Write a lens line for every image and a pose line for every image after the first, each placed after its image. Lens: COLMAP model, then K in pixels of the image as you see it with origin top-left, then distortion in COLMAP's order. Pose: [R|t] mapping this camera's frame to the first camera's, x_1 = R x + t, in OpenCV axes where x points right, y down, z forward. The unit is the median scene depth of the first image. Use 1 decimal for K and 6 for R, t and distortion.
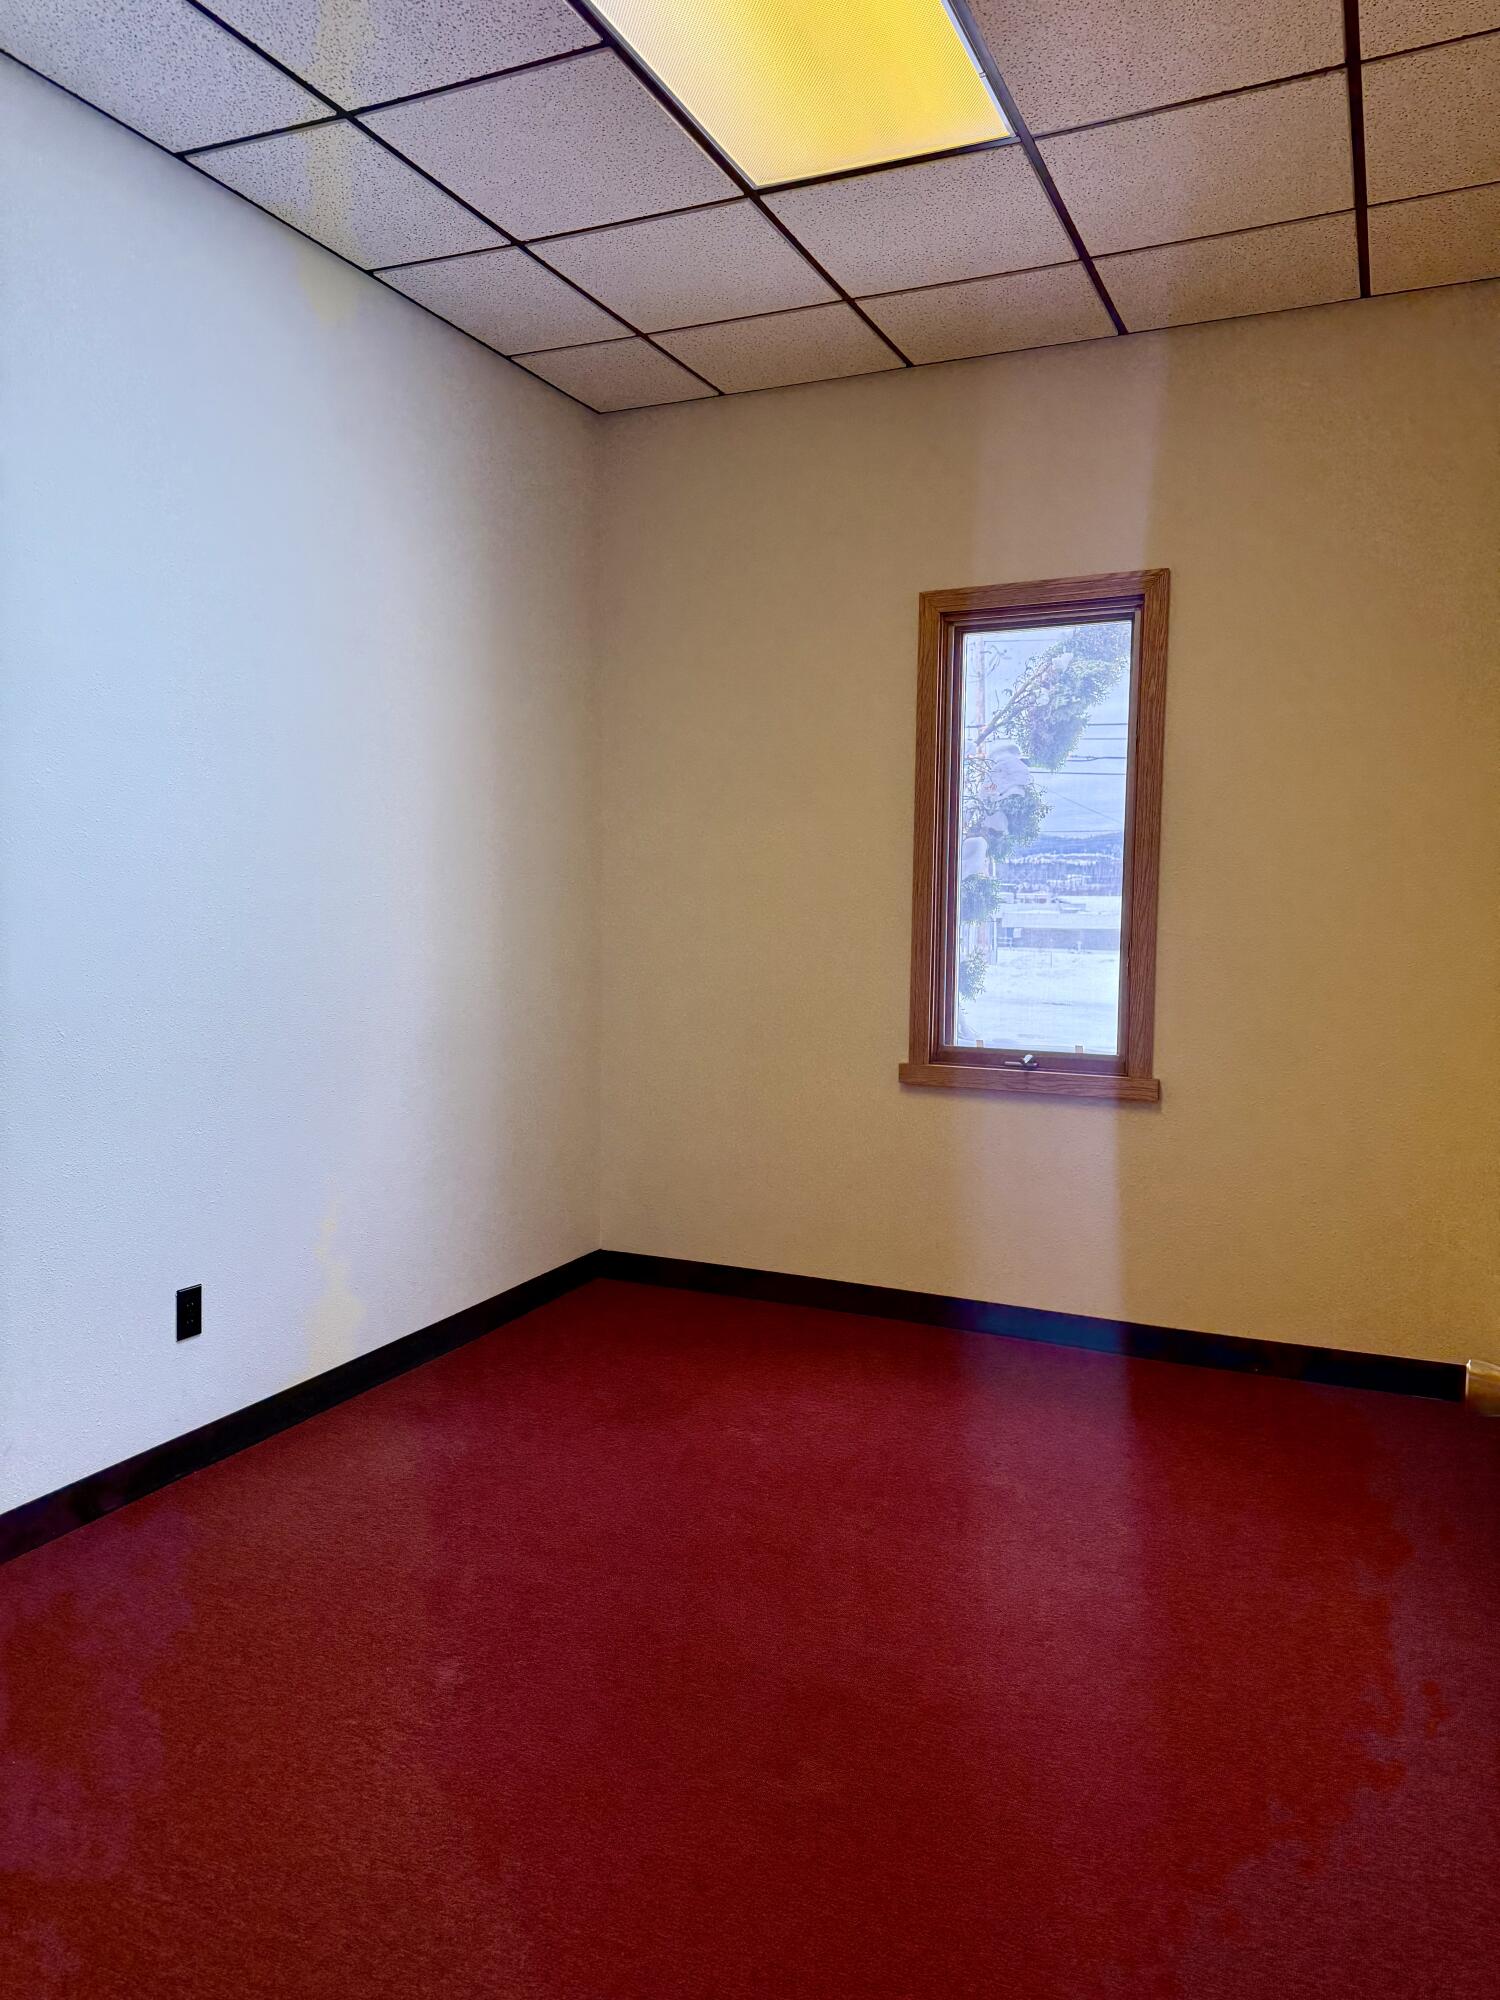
lens RADIAL K [[1384.7, 0, 750.0], [0, 1384.7, 1000.0], [0, 0, 1]] dist [-0.007128, -0.004388]
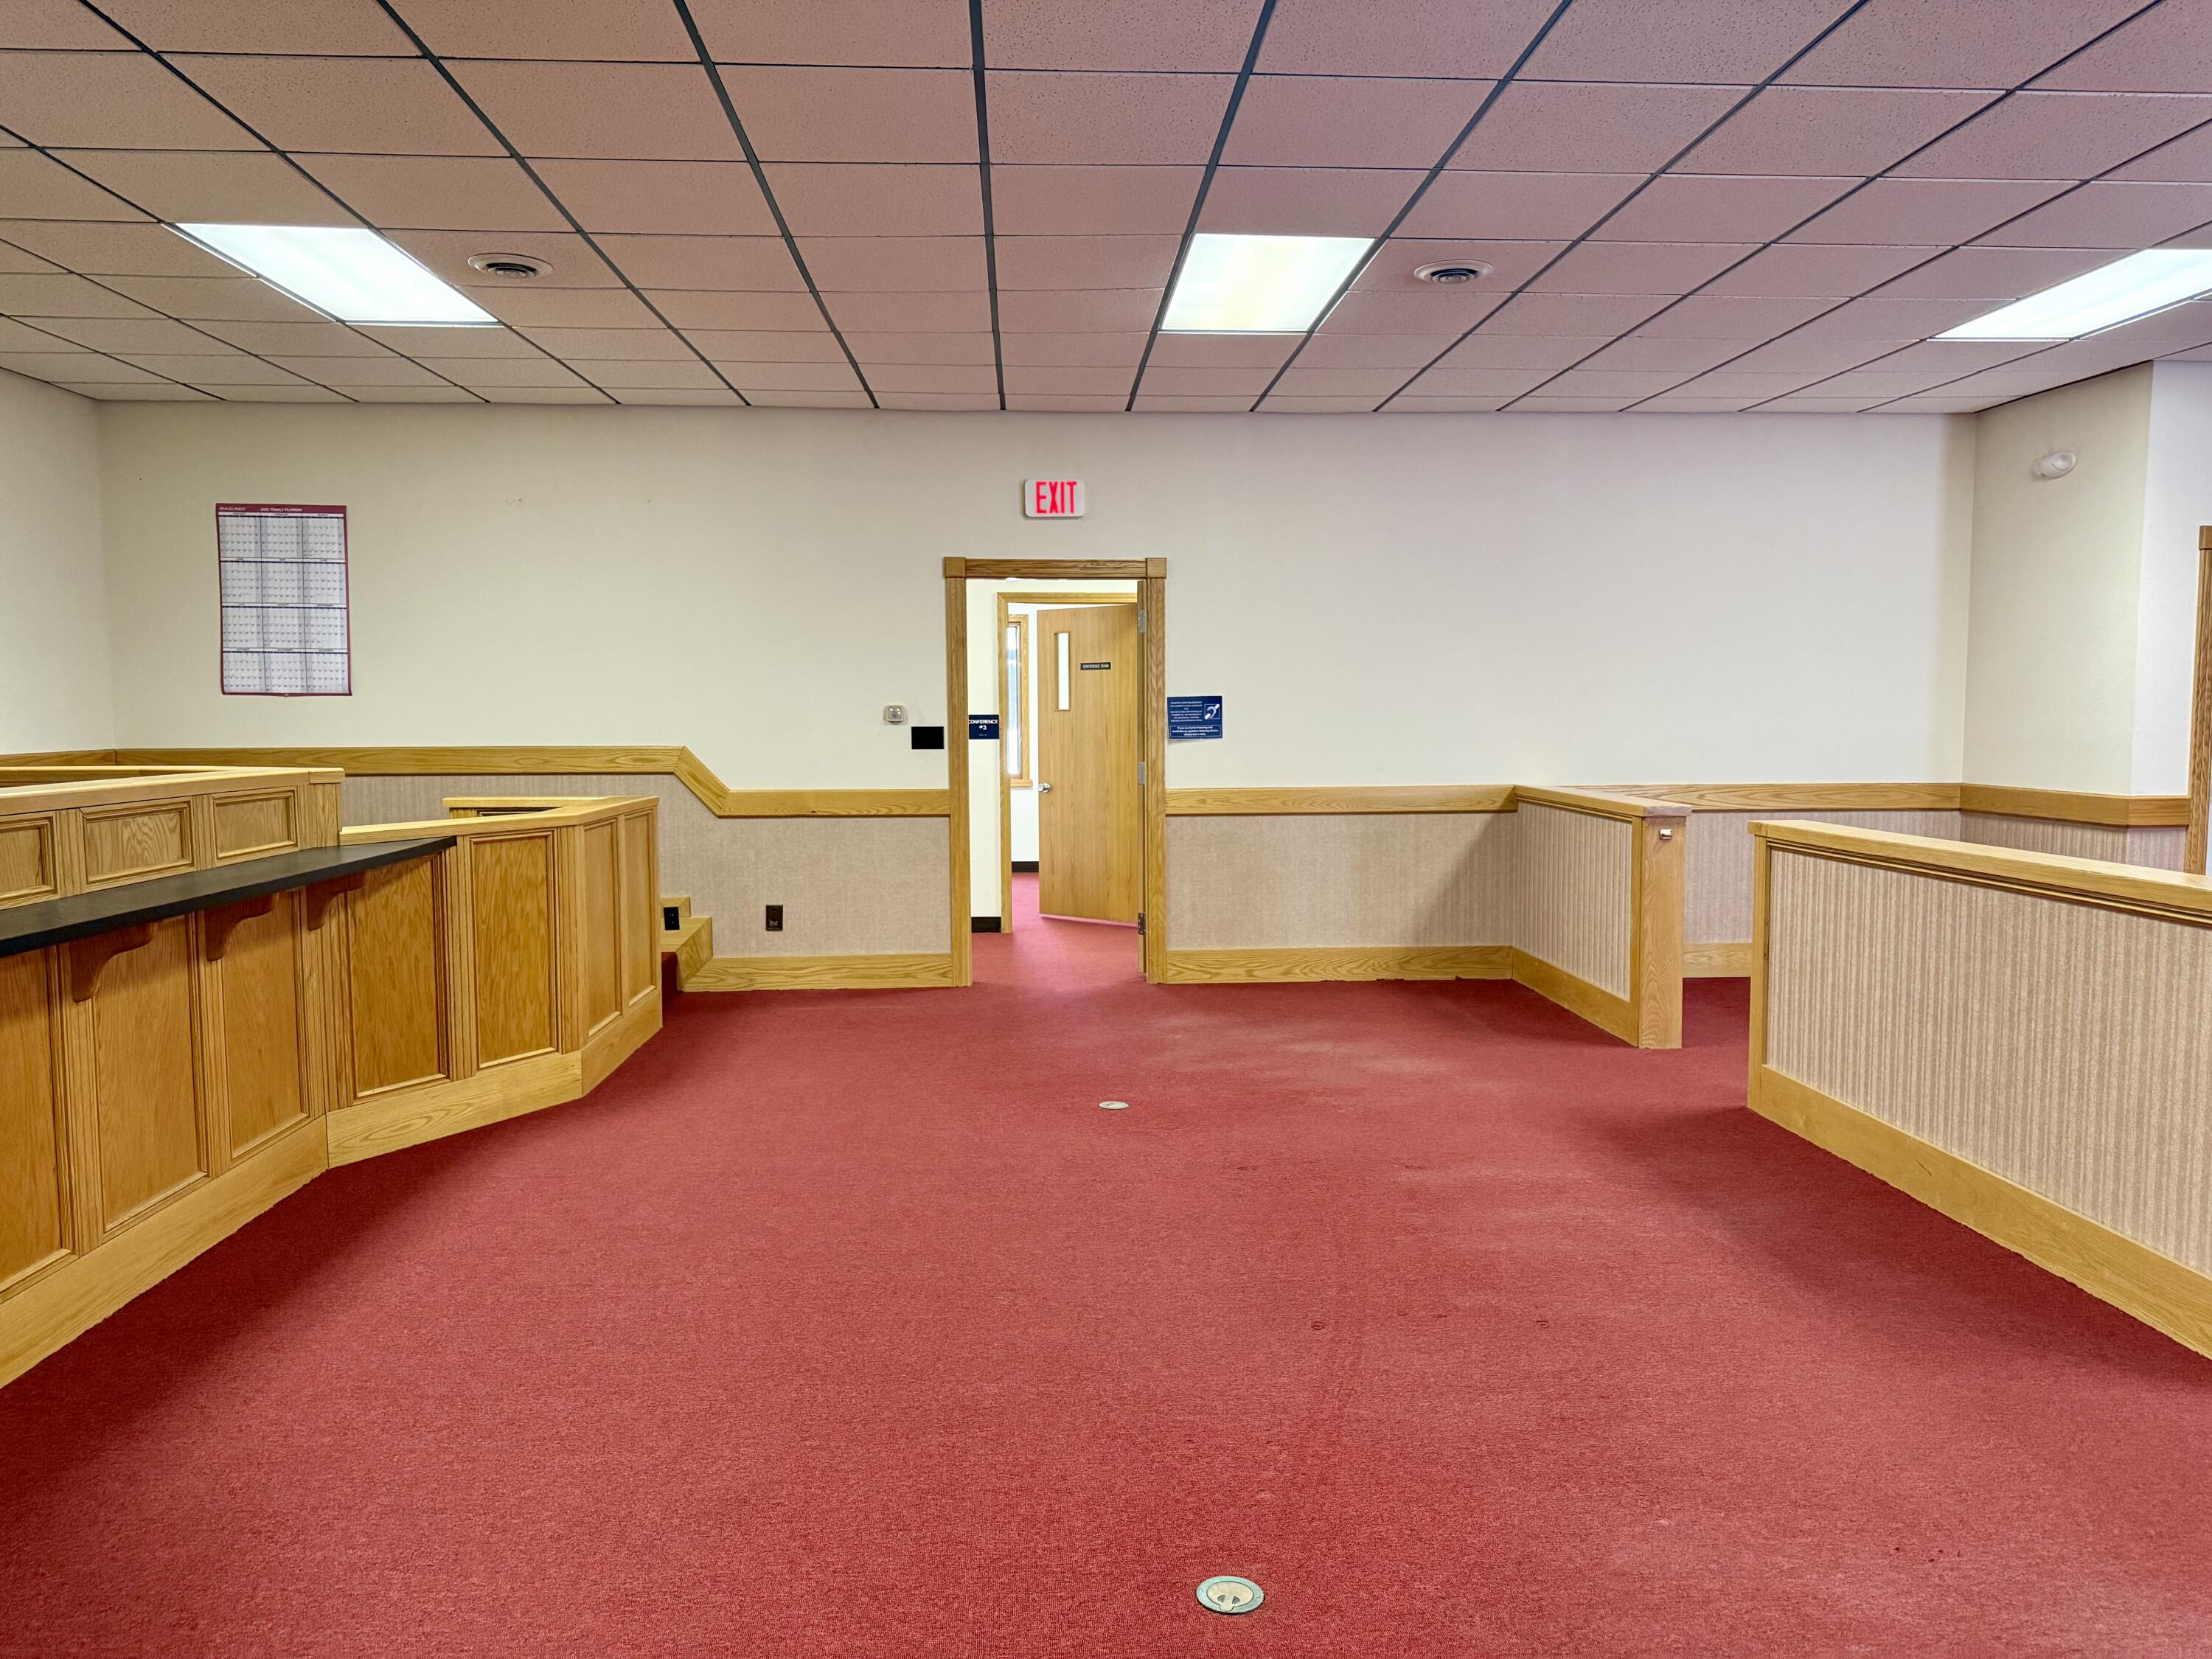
lens RADIAL K [[1575.5, 0, 1106.0], [0, 1575.5, 829.5], [0, 0, 1]] dist [0.044165, -0.002364]
pose [[0.890273, -0.049129, 0.452770, -0.200938], [0.058354, 0.998275, -0.006419, 0.037684], [-0.451673, 0.032136, 0.891604, -0.444578]]
